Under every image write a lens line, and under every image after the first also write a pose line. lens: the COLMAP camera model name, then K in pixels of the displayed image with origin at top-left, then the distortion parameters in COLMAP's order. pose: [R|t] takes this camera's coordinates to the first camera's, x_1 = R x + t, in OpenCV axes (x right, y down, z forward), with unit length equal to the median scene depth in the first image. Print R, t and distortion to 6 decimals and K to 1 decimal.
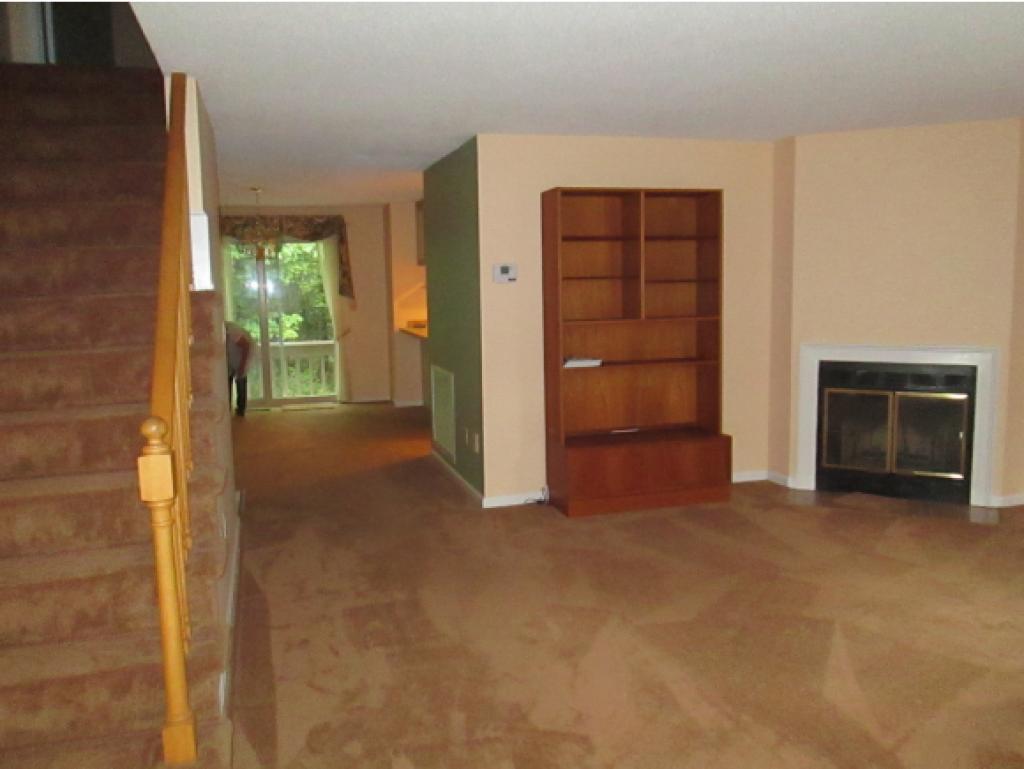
lens RADIAL K [[852.8, 0, 512.0], [0, 852.8, 384.5], [0, 0, 1]] dist [-0.004386, -0.002962]
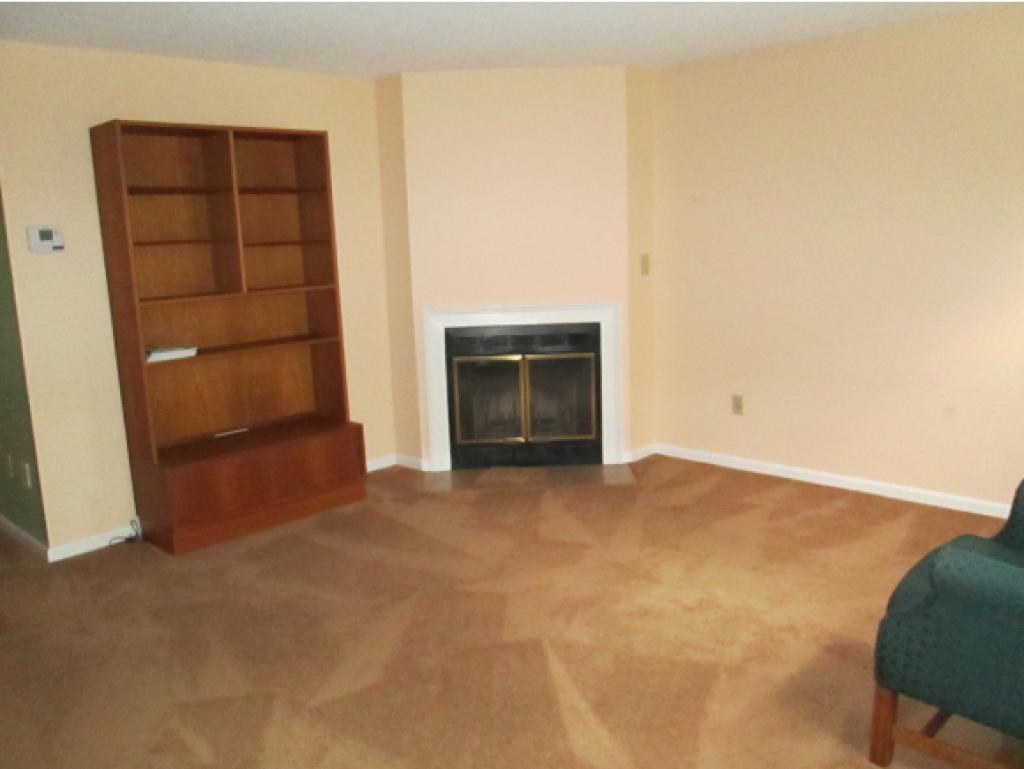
lens RADIAL K [[883.3, 0, 512.0], [0, 883.3, 384.5], [0, 0, 1]] dist [-0.024118, 0.000785]
pose [[0.880901, -0.099465, 0.462731, -0.016280], [0.082530, 0.994971, 0.056759, -0.016661], [-0.466049, -0.011810, 0.884680, 0.149044]]
